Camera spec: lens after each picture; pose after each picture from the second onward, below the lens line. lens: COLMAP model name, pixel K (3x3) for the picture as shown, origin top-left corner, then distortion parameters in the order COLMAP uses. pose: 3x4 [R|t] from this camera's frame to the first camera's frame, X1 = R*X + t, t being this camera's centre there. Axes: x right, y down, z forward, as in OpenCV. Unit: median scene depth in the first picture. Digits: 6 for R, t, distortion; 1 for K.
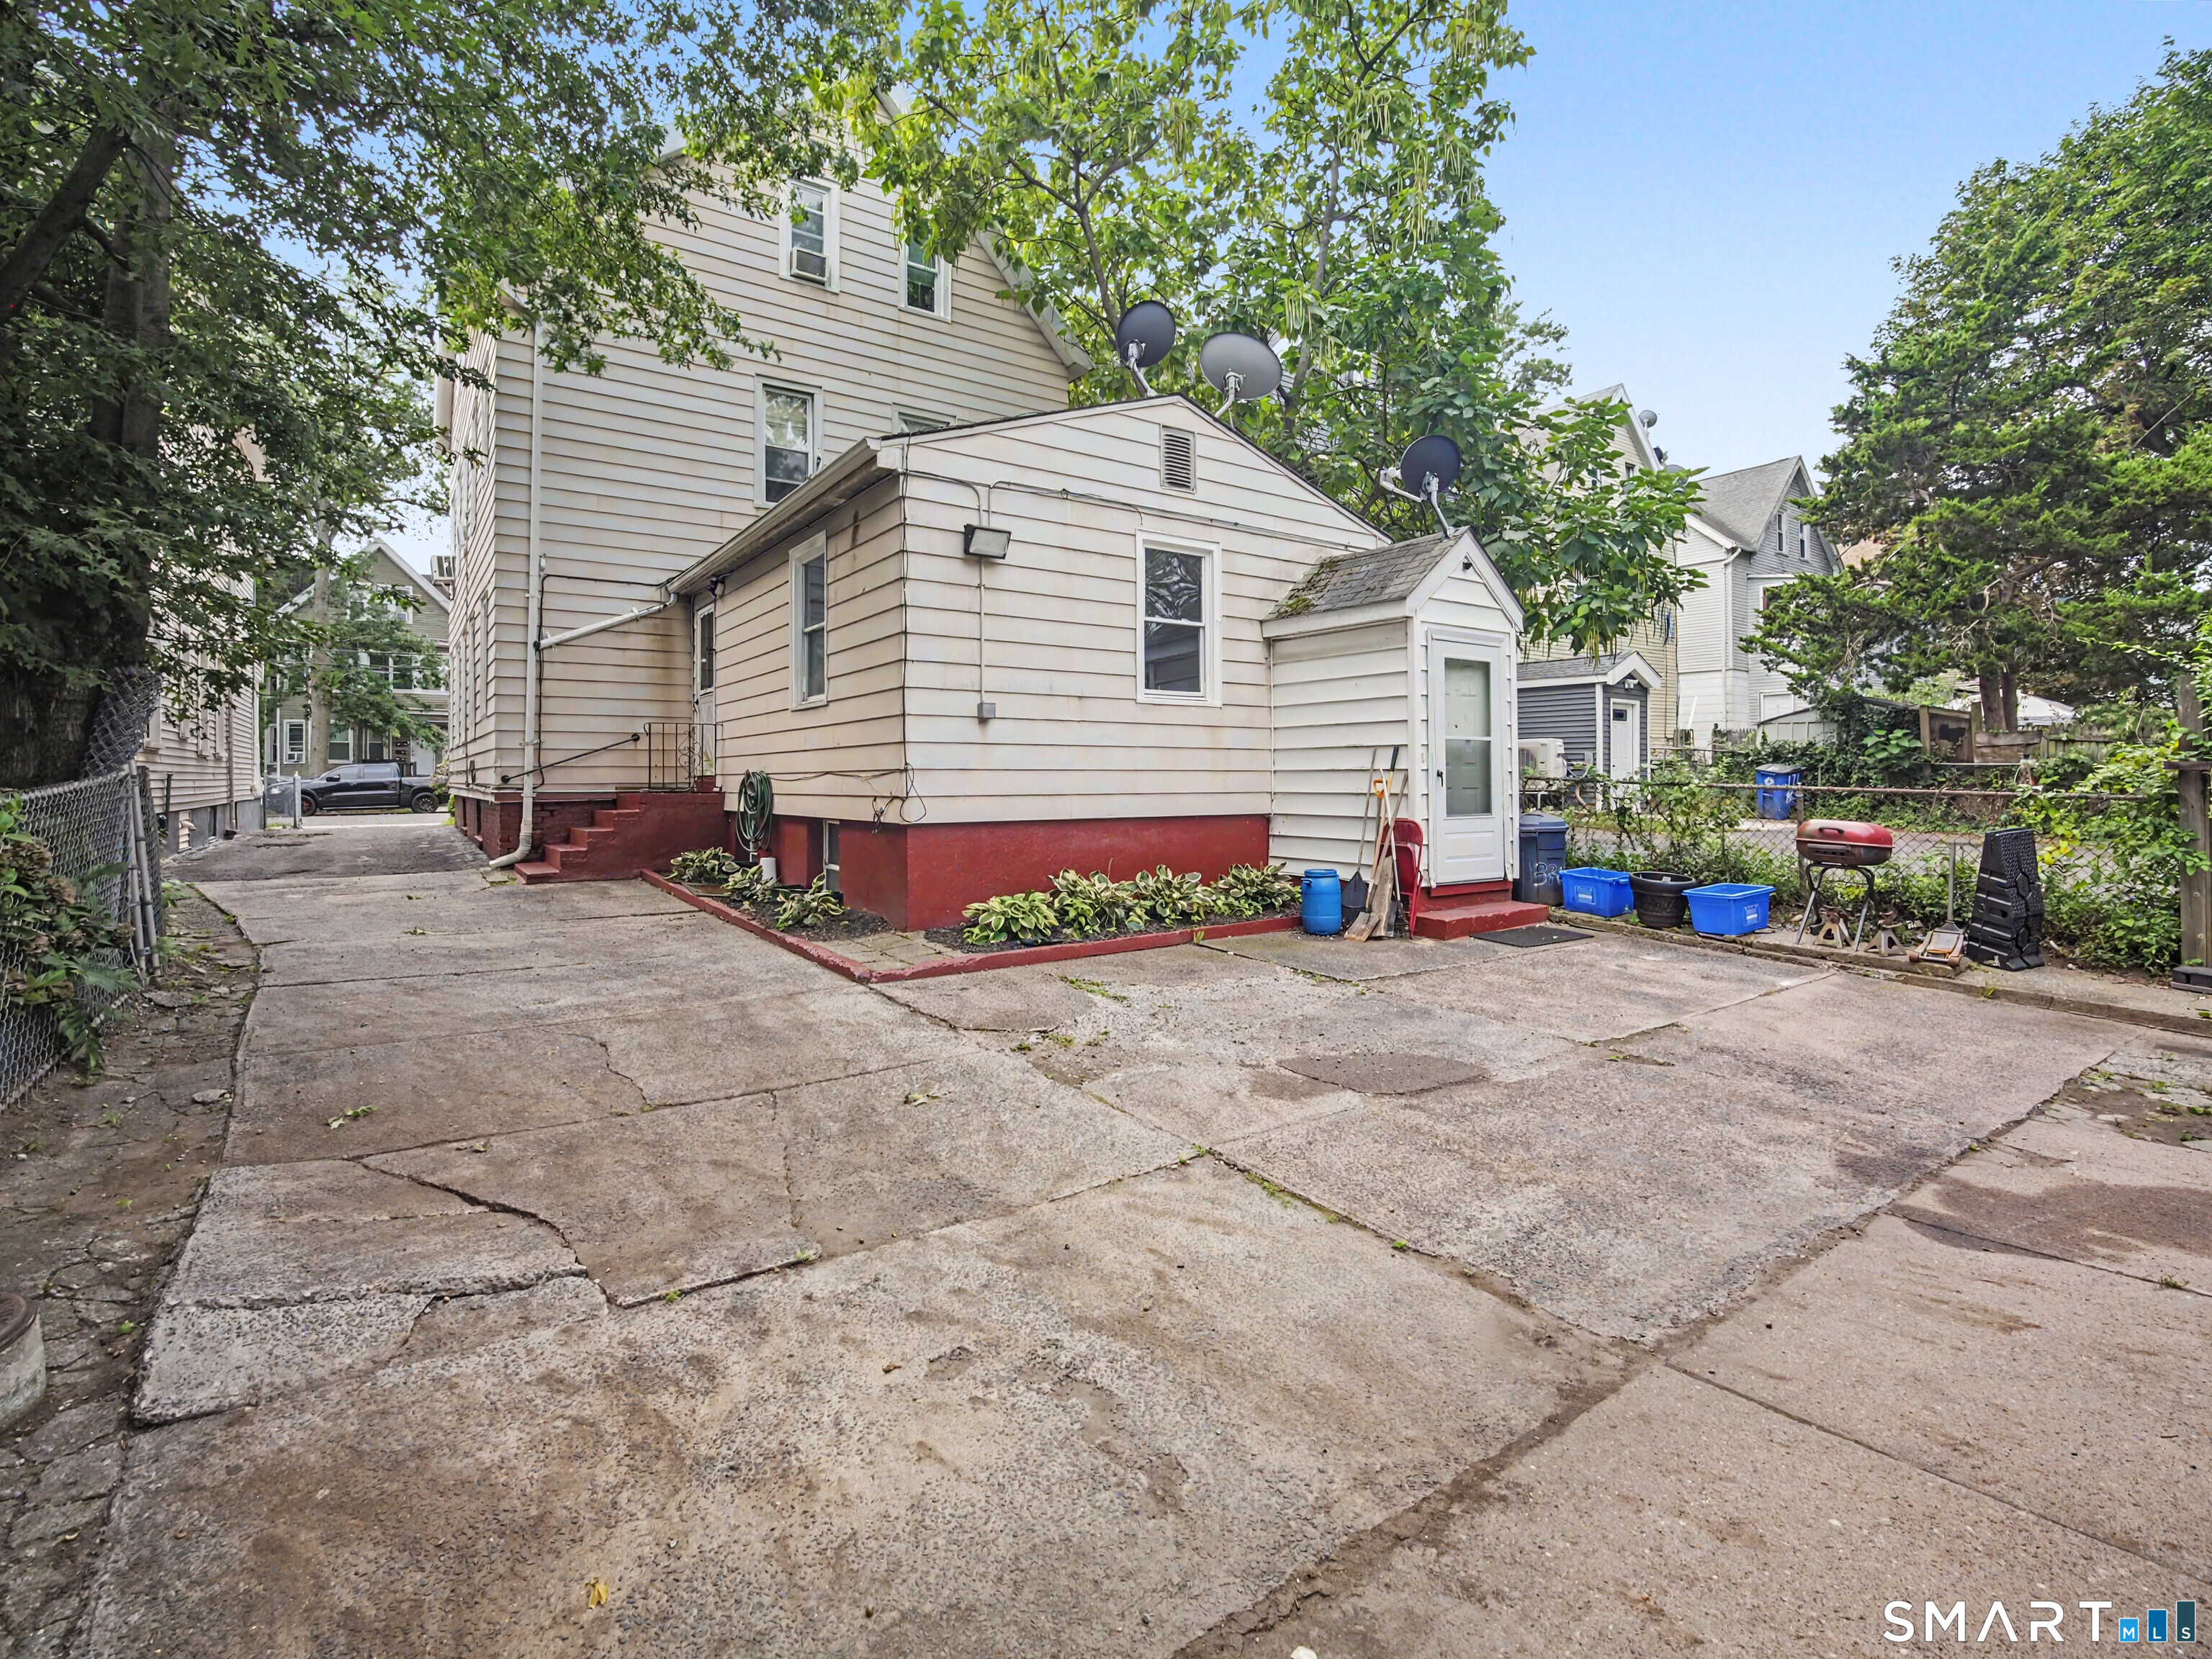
lens RADIAL K [[1032.1, 0, 1105.4], [0, 1032.1, 797.3], [0, 0, 1]] dist [-0.003335, -0.005947]
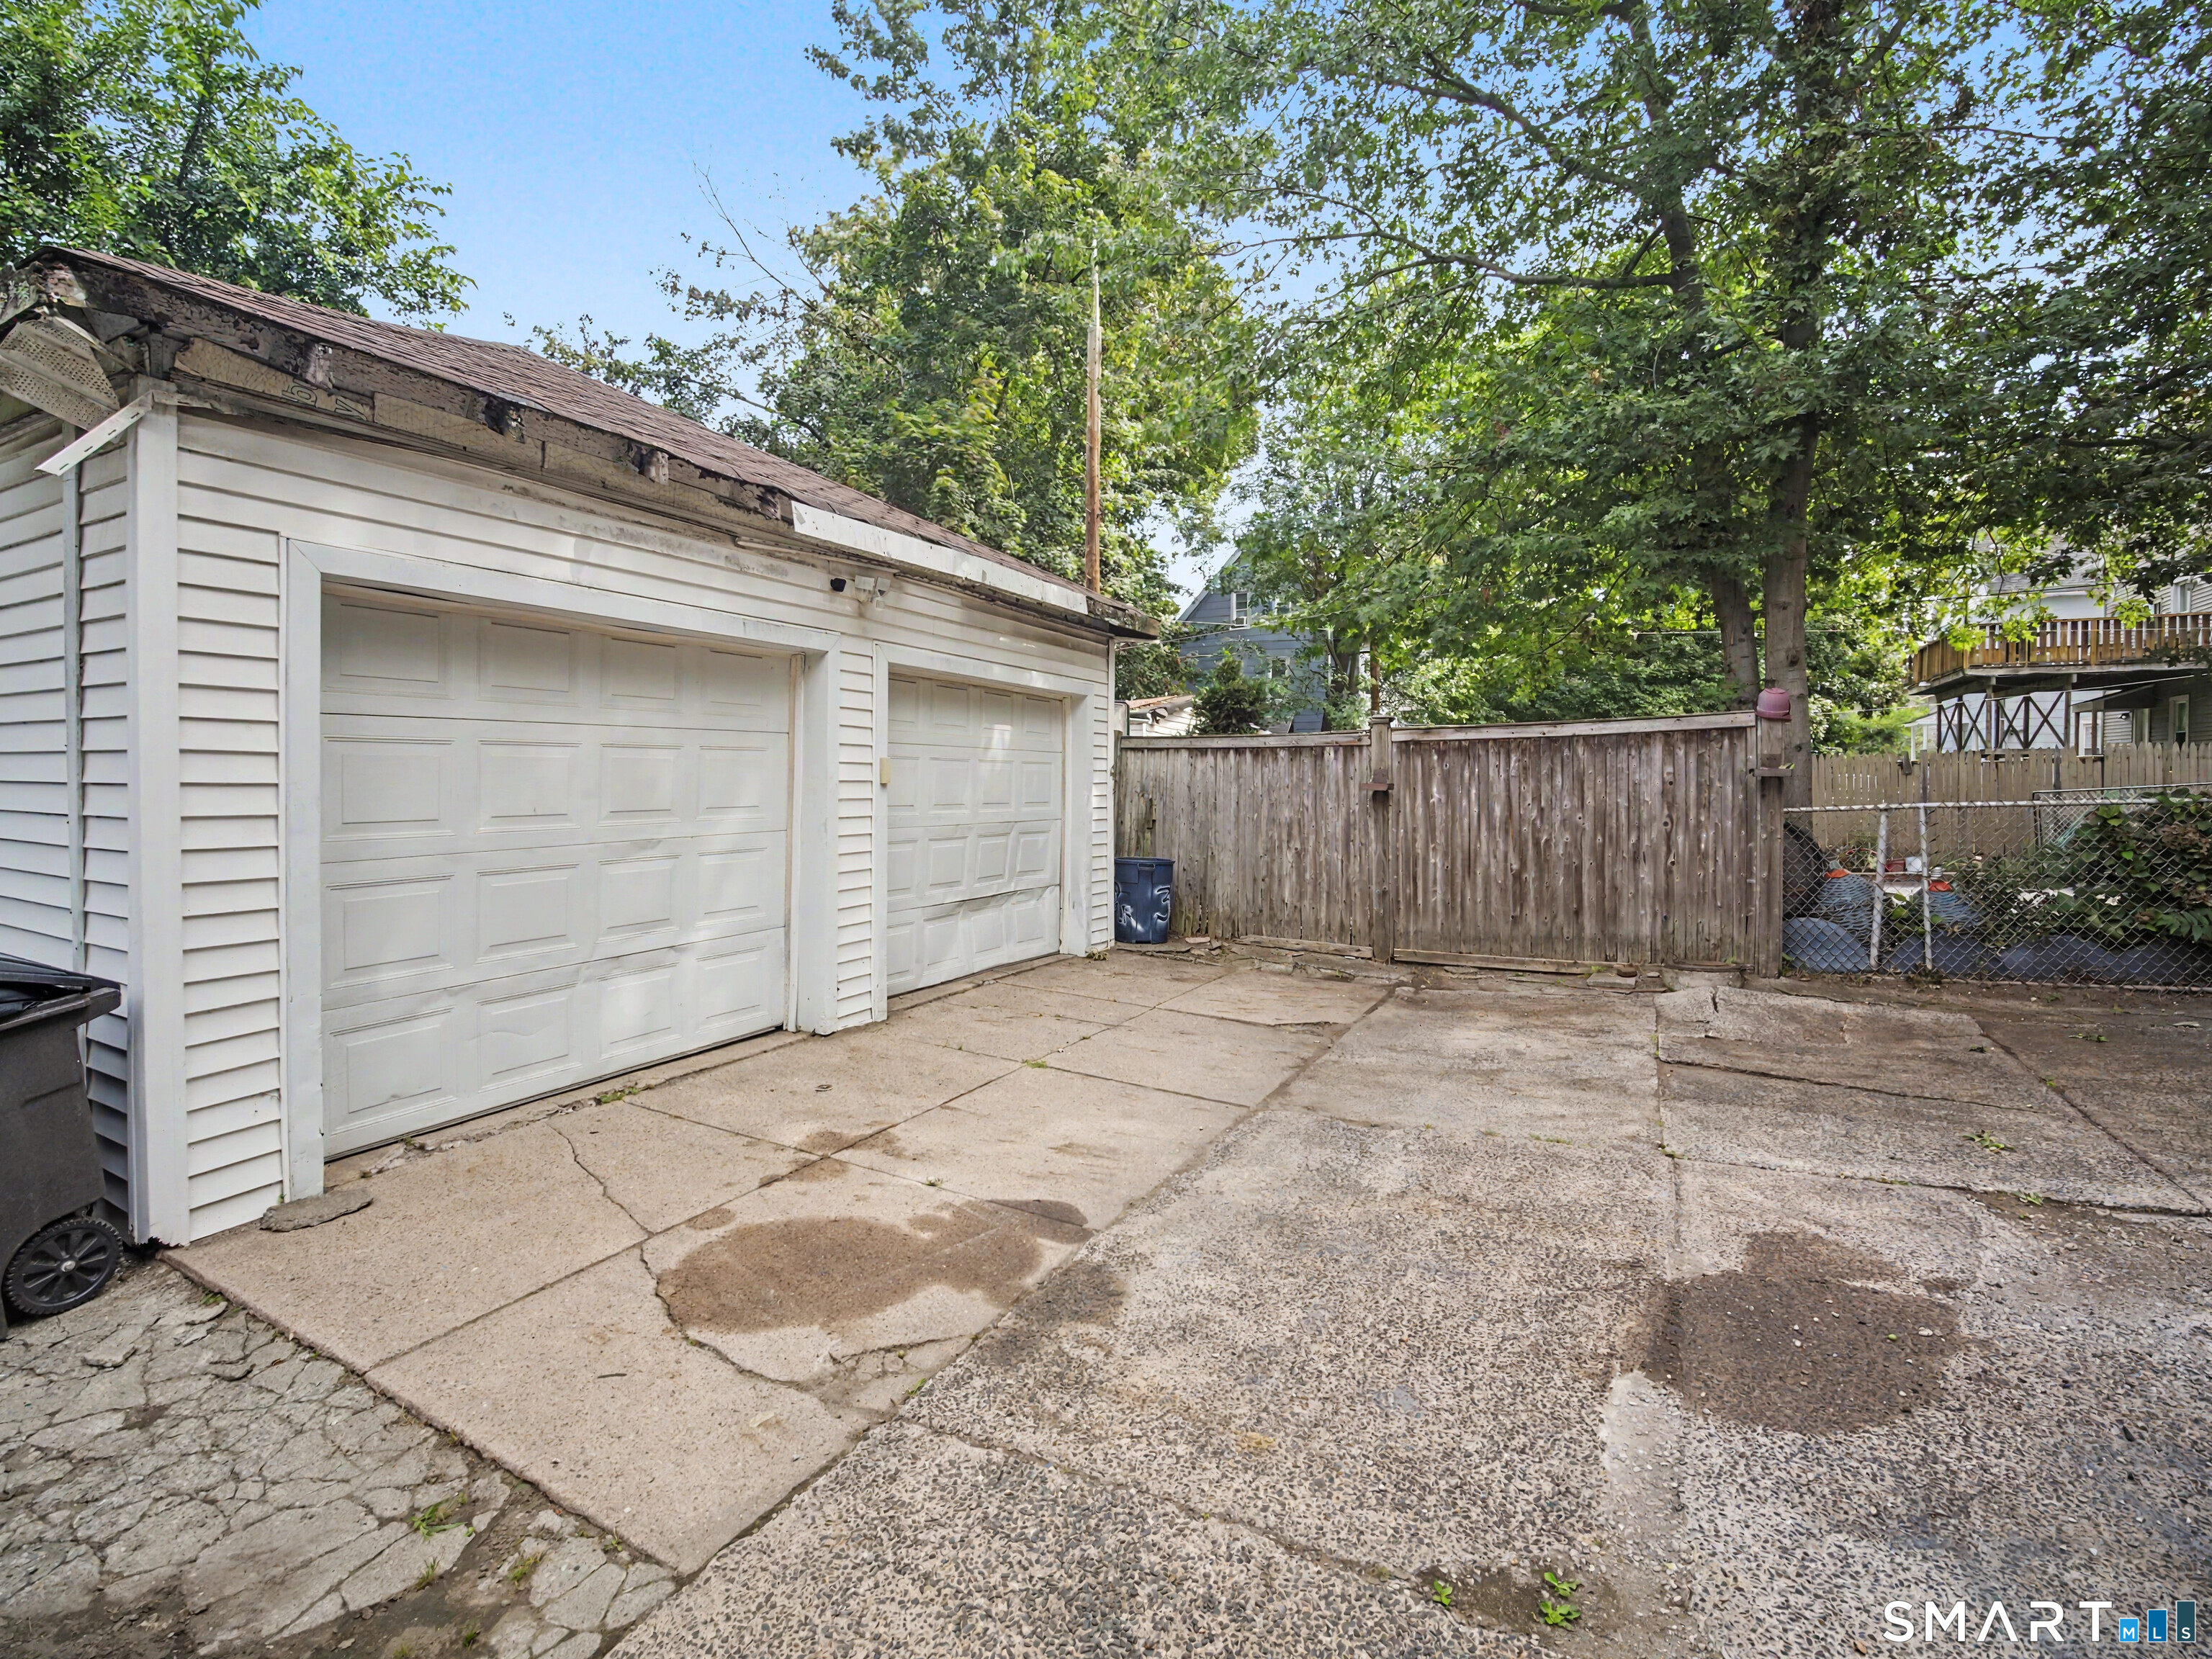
lens RADIAL K [[1032.1, 0, 1105.4], [0, 1032.1, 797.3], [0, 0, 1]] dist [-0.003335, -0.005947]
pose [[-0.889967, 0.008340, -0.455949, 1.255786], [-0.008722, 0.999339, 0.035305, -0.050633], [0.455942, 0.035397, -0.889306, 1.952426]]
